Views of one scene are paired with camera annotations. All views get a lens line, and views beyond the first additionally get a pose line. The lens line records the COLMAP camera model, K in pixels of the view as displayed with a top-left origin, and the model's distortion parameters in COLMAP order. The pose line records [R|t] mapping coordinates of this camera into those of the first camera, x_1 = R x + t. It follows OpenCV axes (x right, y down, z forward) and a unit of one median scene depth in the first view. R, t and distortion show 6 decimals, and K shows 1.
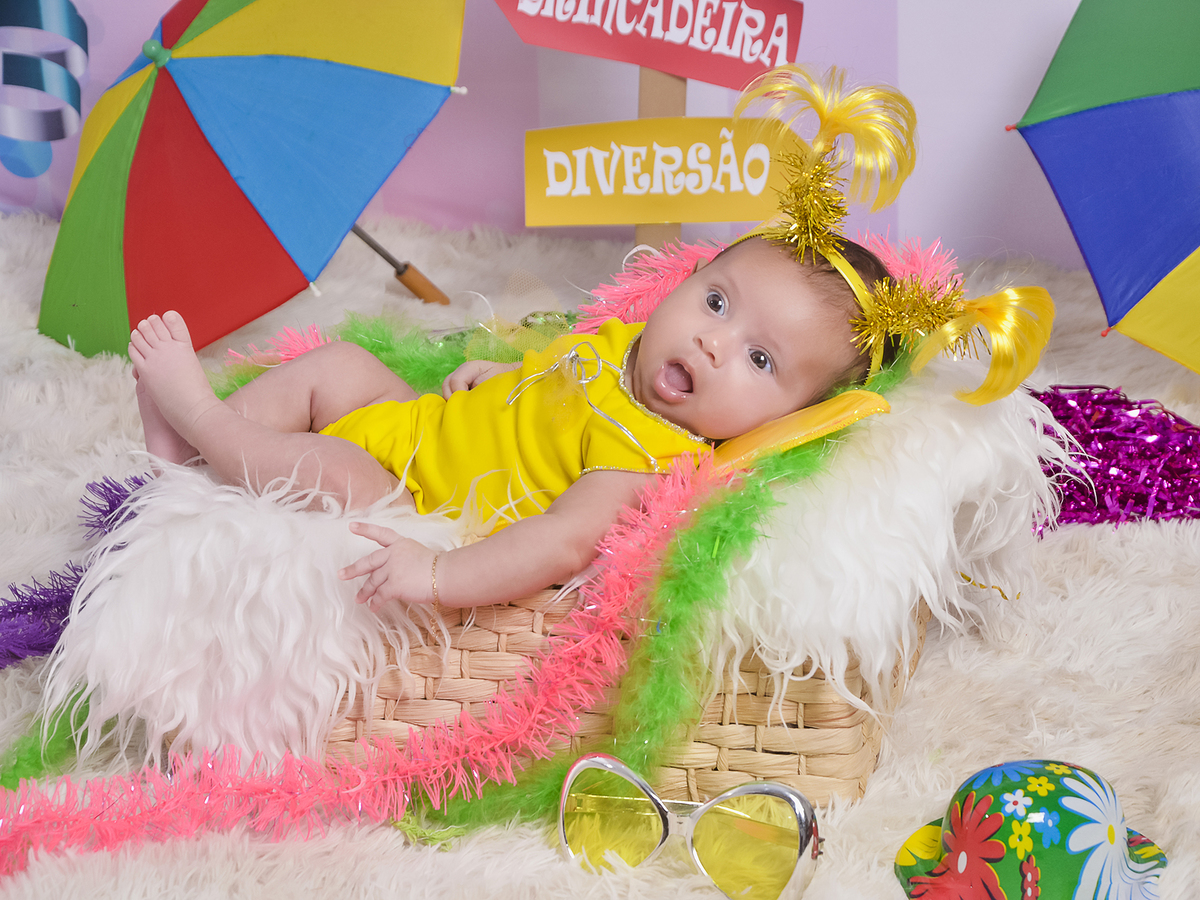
lens RADIAL K [[3050.8, 0, 684.4], [0, 3050.8, 501.4], [0, 0, 1]] dist [0.013996, 0.000000]
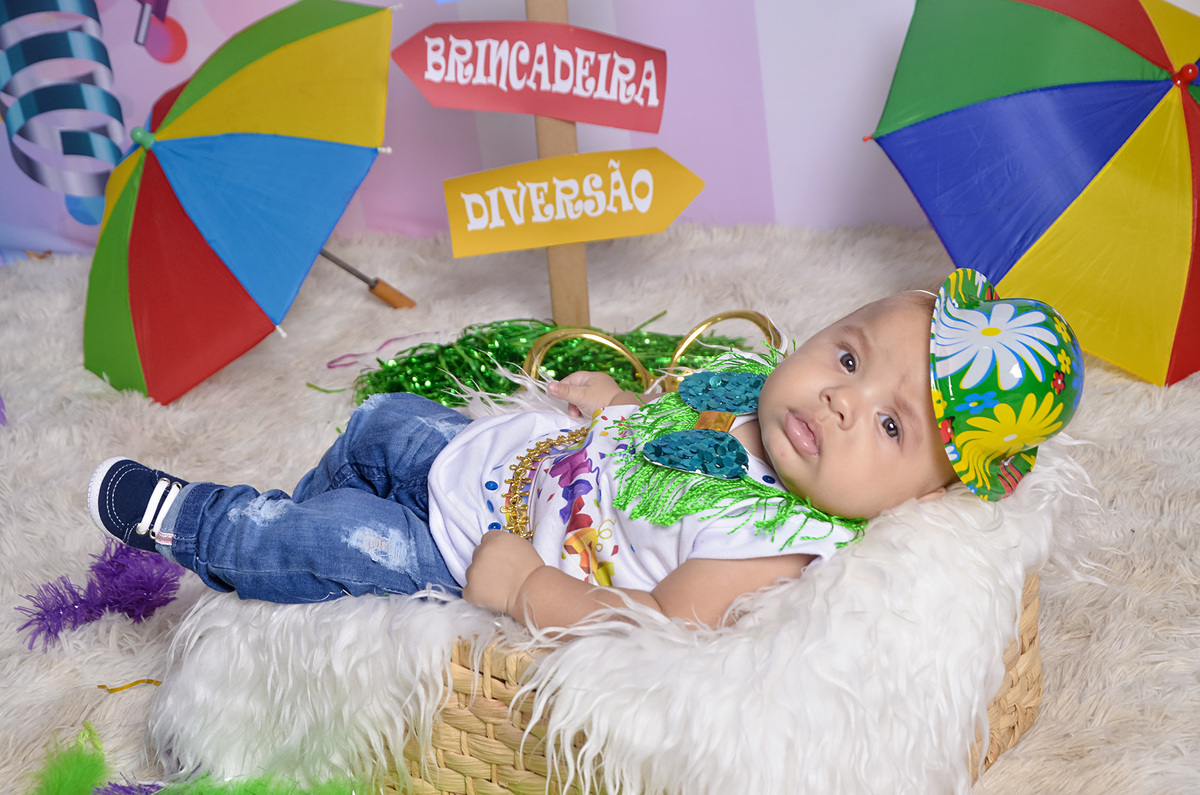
lens RADIAL K [[1893.9, 0, 590.5], [0, 1893.9, 438.0], [0, 0, 1]] dist [-0.027064, 0.000000]
pose [[0.994232, -0.089787, -0.058656, 0.037790], [0.094268, 0.992430, 0.078716, -0.073145], [0.051144, -0.083791, 0.995170, 0.260850]]
